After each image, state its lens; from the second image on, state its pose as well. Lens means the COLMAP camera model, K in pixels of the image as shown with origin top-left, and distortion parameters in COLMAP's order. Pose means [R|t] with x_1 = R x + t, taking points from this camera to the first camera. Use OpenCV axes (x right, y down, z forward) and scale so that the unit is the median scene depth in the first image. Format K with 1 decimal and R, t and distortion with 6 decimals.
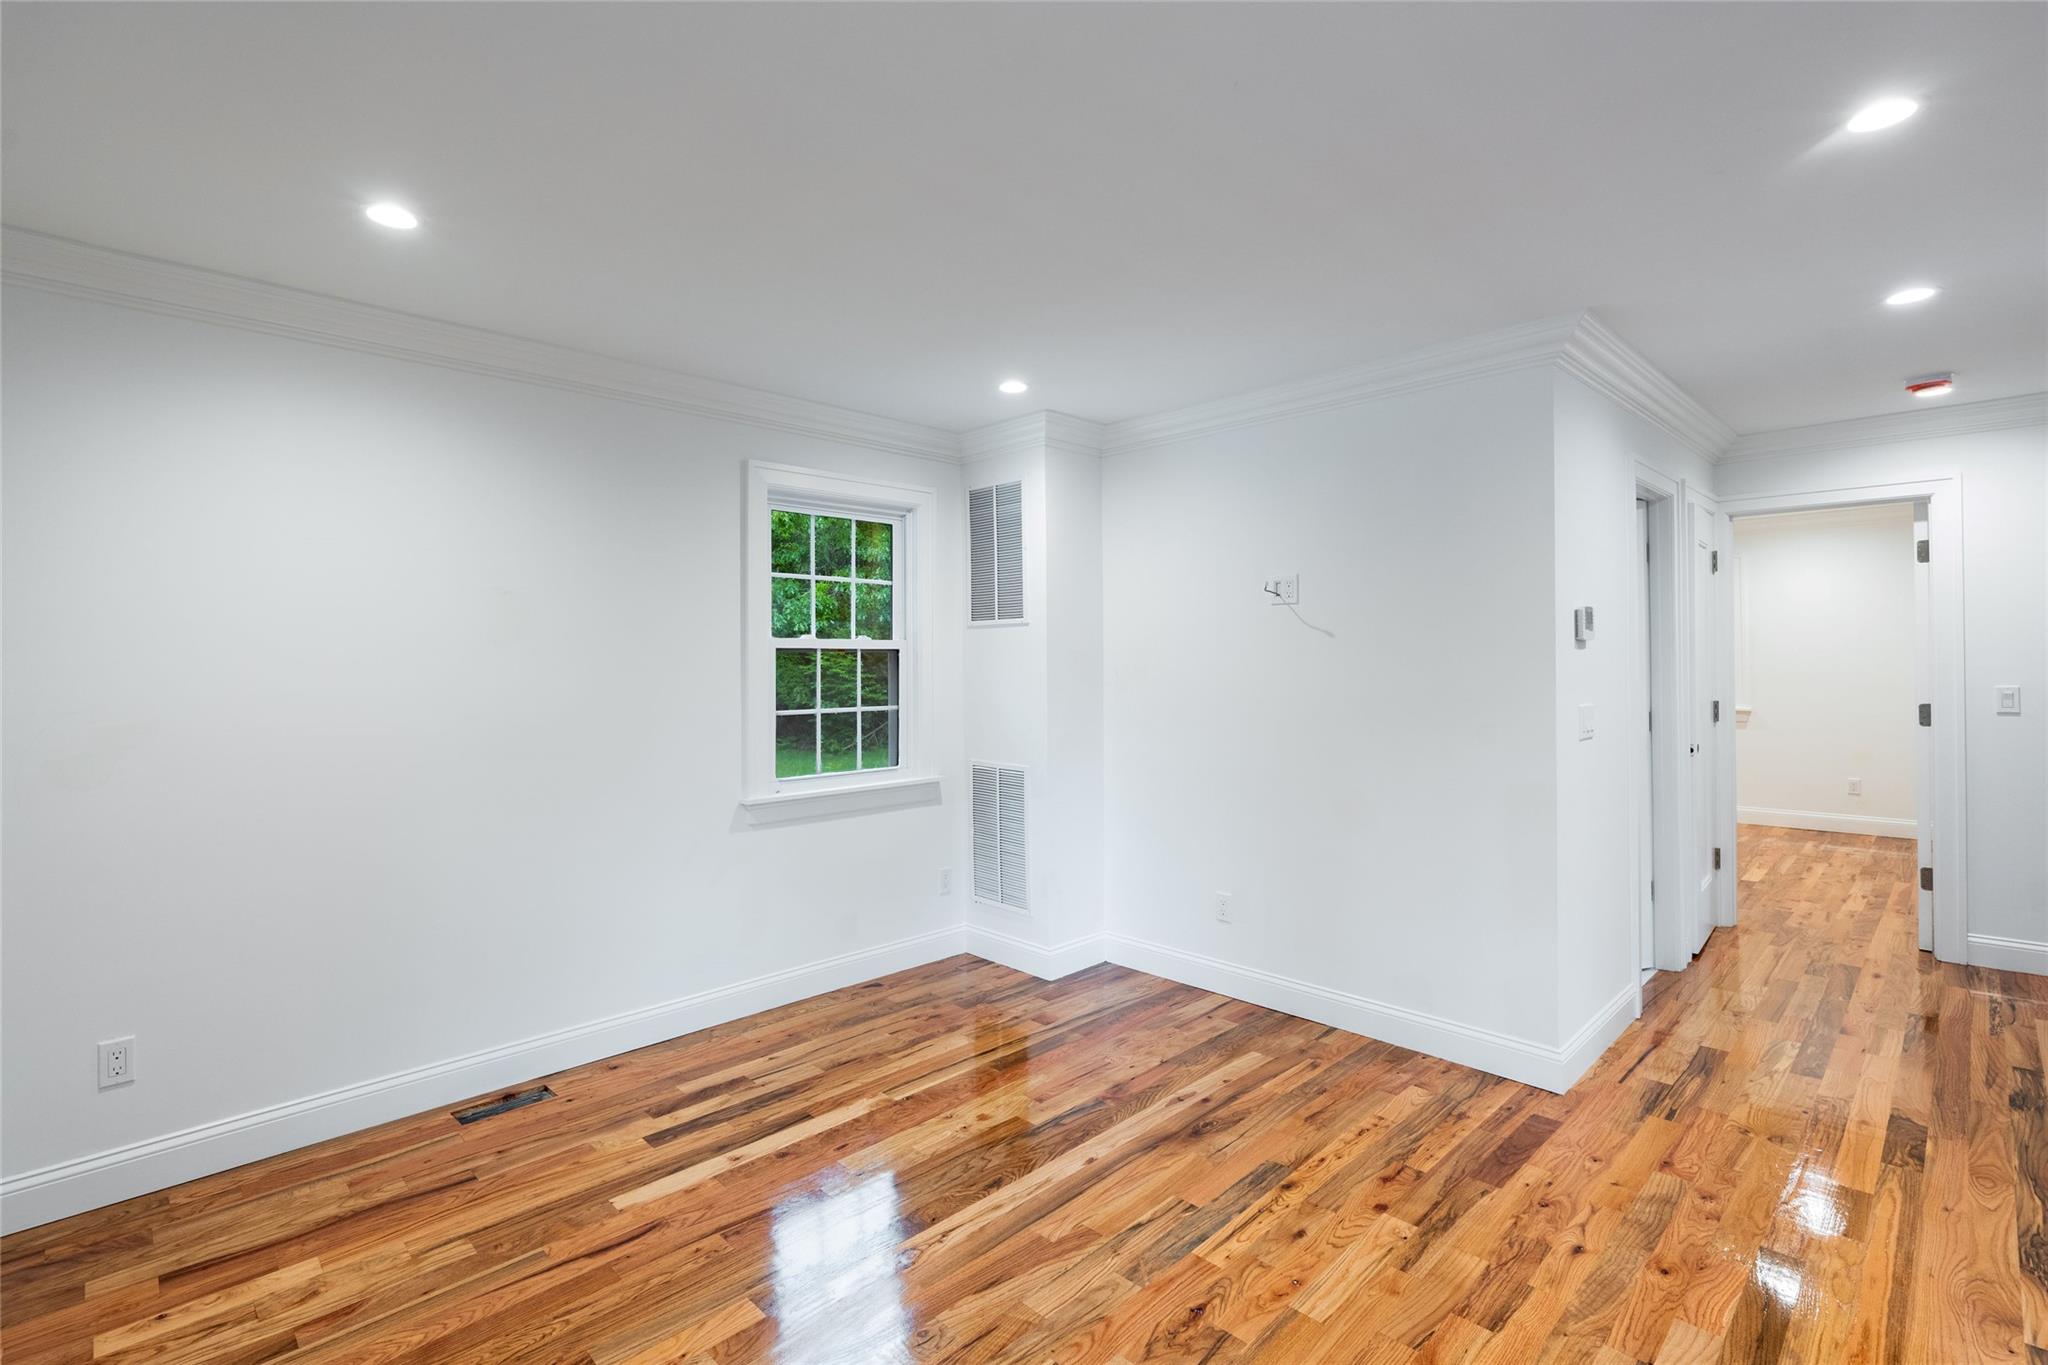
lens RADIAL K [[940.5, 0, 1075.0], [0, 940.5, 660.1], [0, 0, 1]] dist [-0.001188, -0.000268]
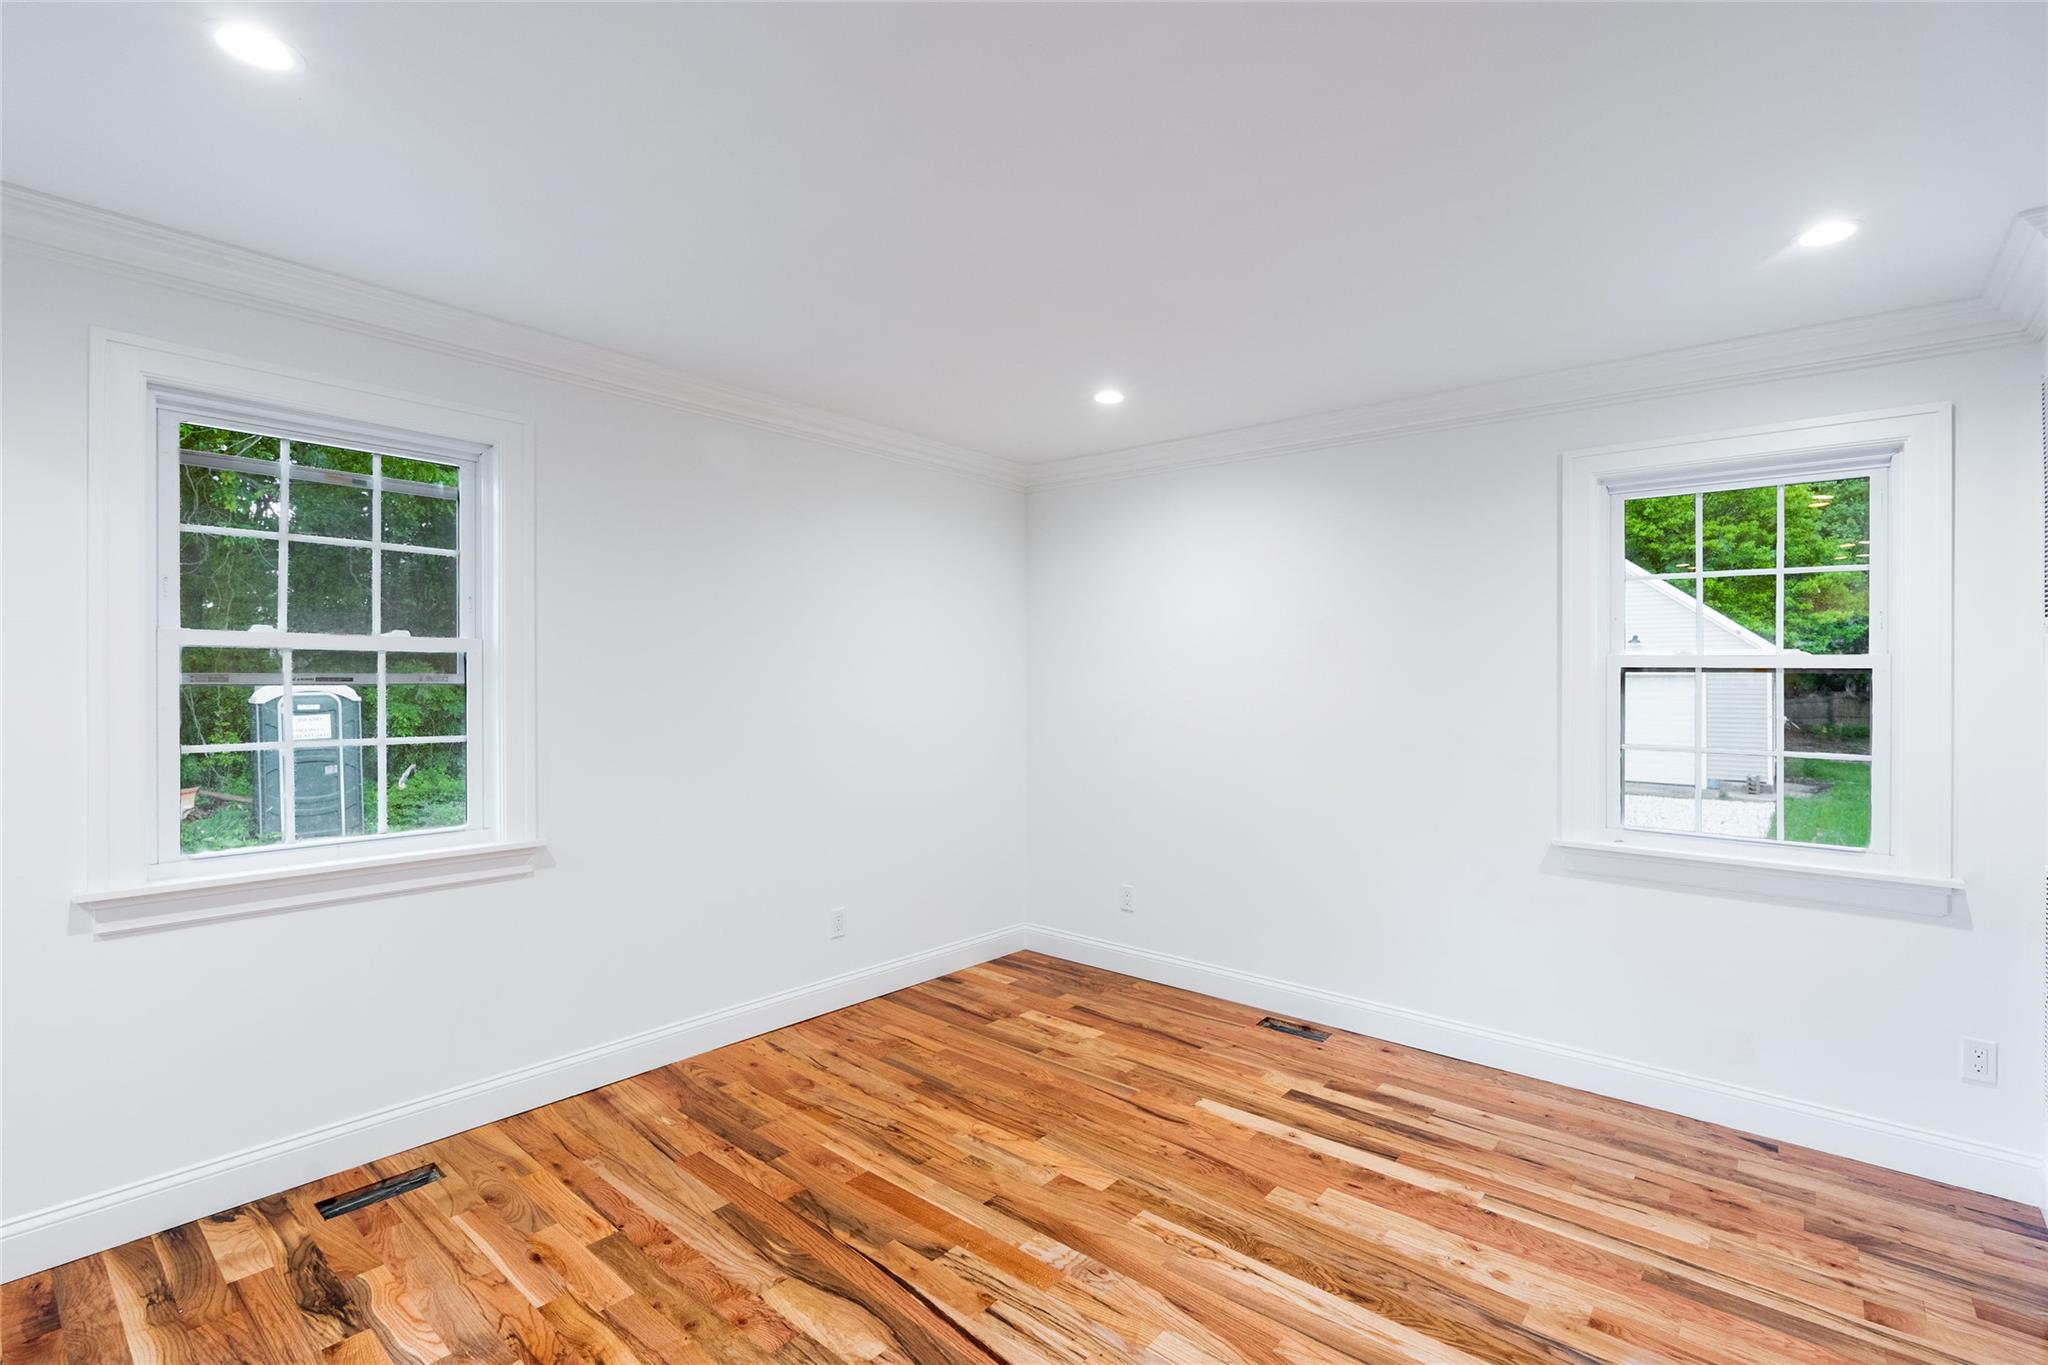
lens RADIAL K [[973.7, 0, 1024.0], [0, 973.7, 682.5], [0, 0, 1]] dist [-0.000603, 0.000252]
pose [[0.049391, 0.012119, -0.998706, 0.676338], [-0.011161, 0.999871, 0.011581, -0.004243], [0.998717, 0.010574, 0.049520, 0.569011]]
